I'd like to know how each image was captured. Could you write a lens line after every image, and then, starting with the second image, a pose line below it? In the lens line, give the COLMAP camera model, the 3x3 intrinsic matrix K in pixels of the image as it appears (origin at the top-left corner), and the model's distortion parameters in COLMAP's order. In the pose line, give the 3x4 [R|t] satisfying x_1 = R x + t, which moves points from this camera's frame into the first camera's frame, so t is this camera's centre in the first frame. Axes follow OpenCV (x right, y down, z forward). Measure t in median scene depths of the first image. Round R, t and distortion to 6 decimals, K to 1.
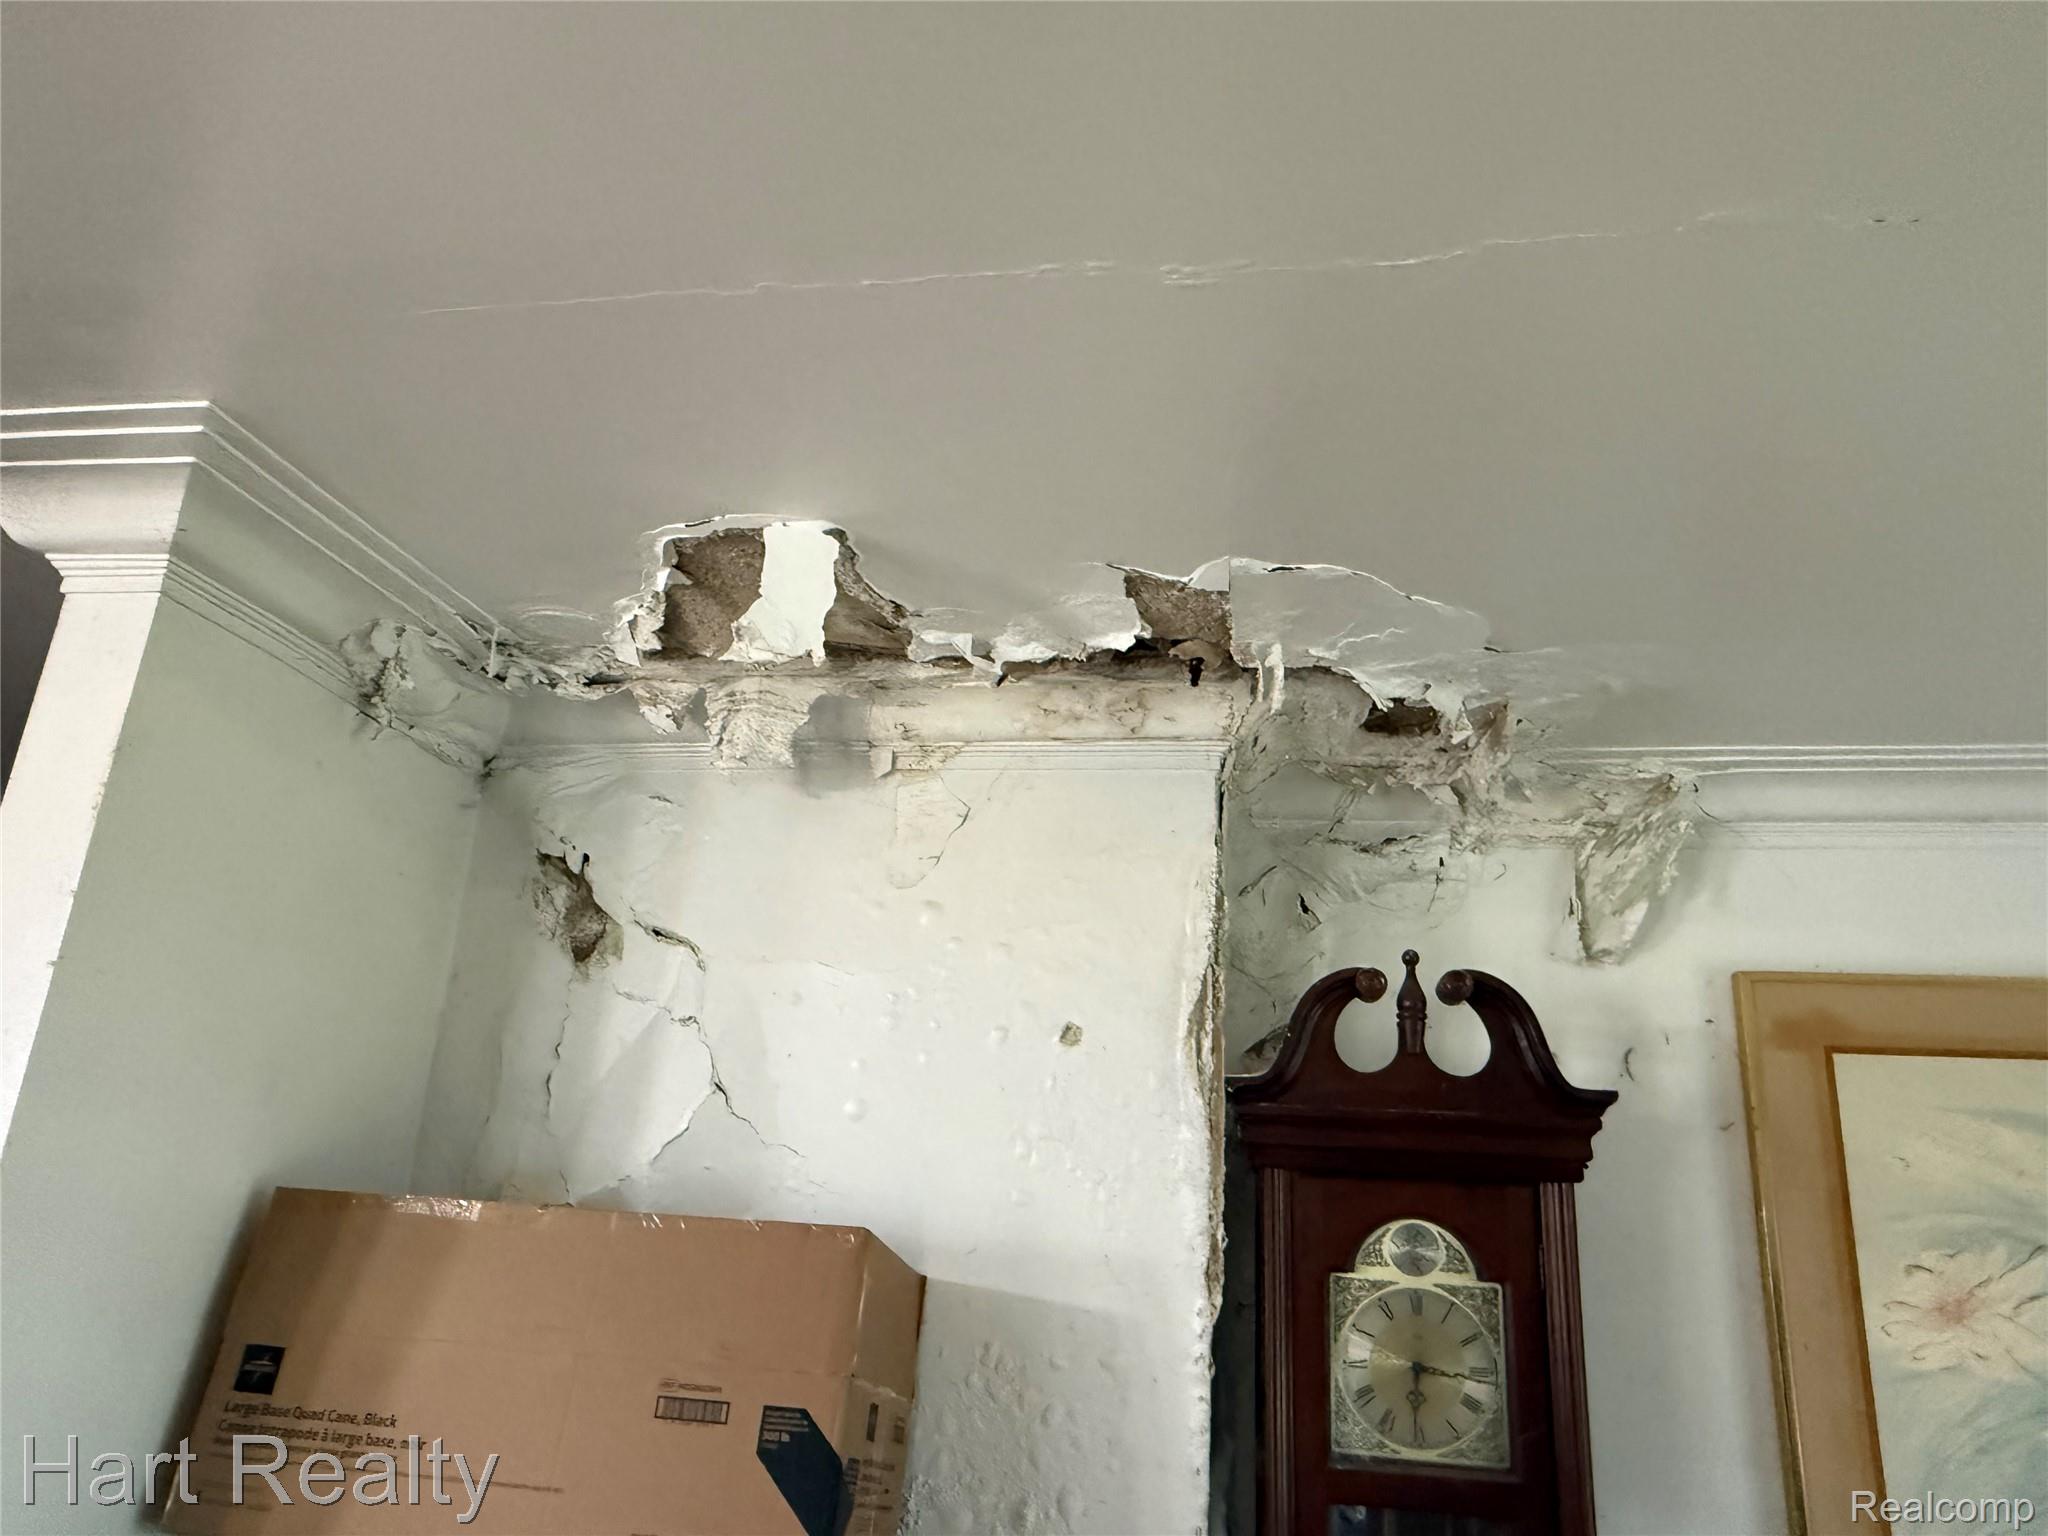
lens RADIAL K [[1313.8, 0, 1026.1], [0, 1313.8, 774.6], [0, 0, 1]] dist [-0.001620, 0.001797]
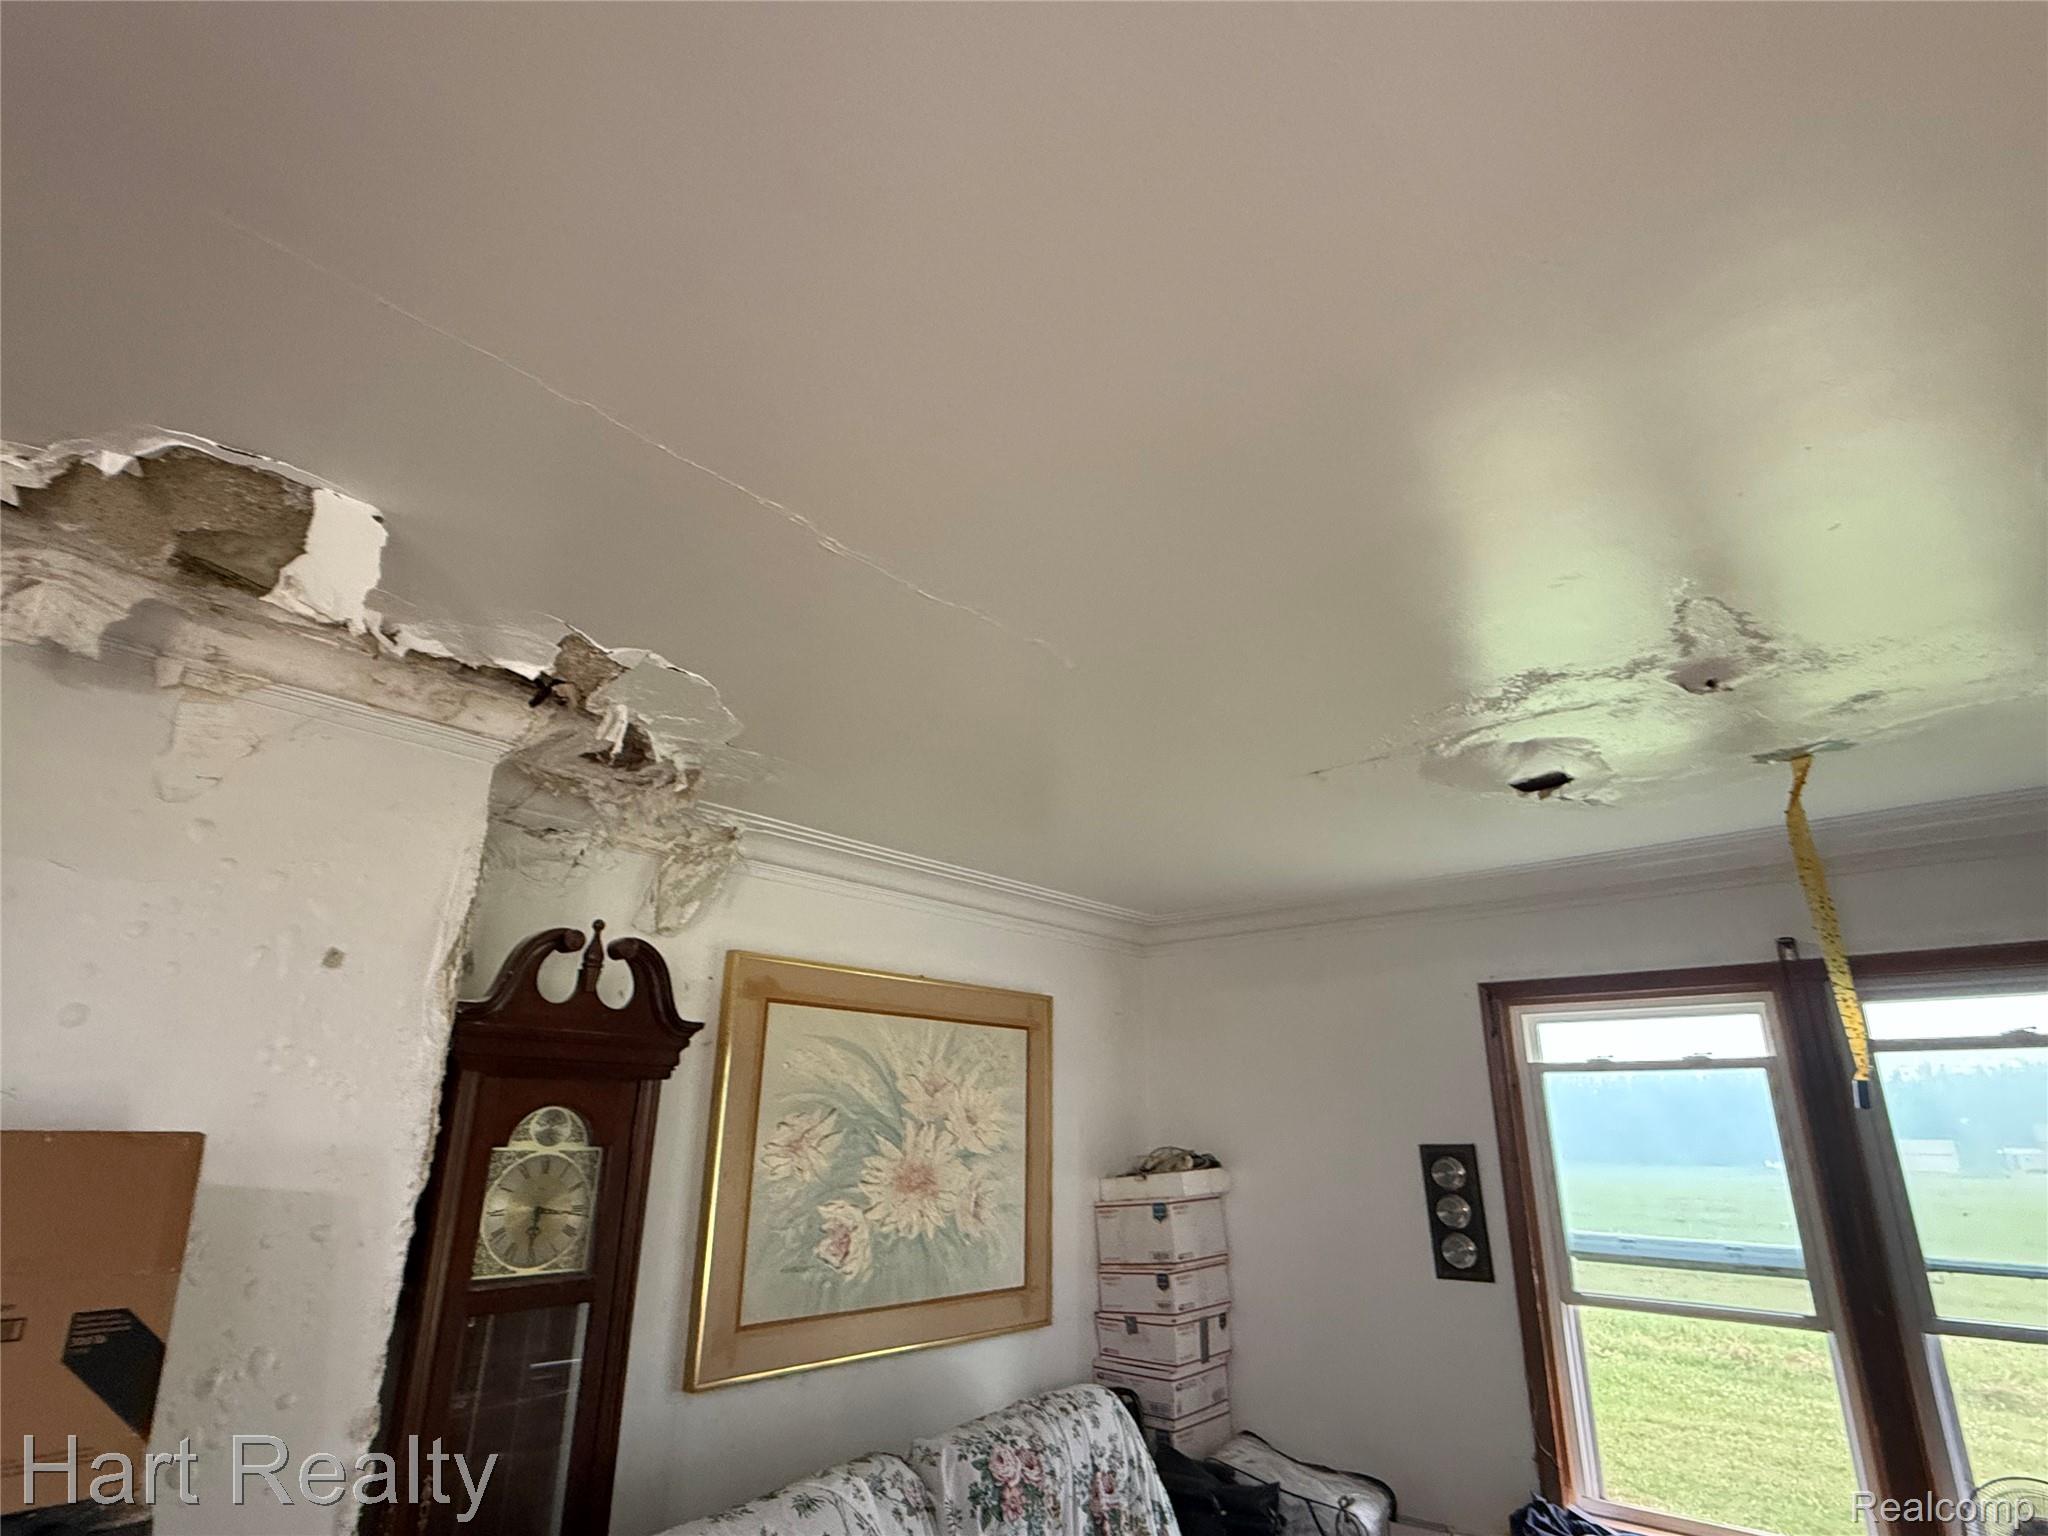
lens RADIAL K [[1014.3, 0, 1008.4], [0, 1014.3, 771.6], [0, 0, 1]] dist [-0.000274, 0.000800]
pose [[0.536499, 0.232536, 0.811231, -0.415994], [-0.245377, 0.962738, -0.113688, -0.006890], [-0.807440, -0.138063, 0.573567, 0.021439]]
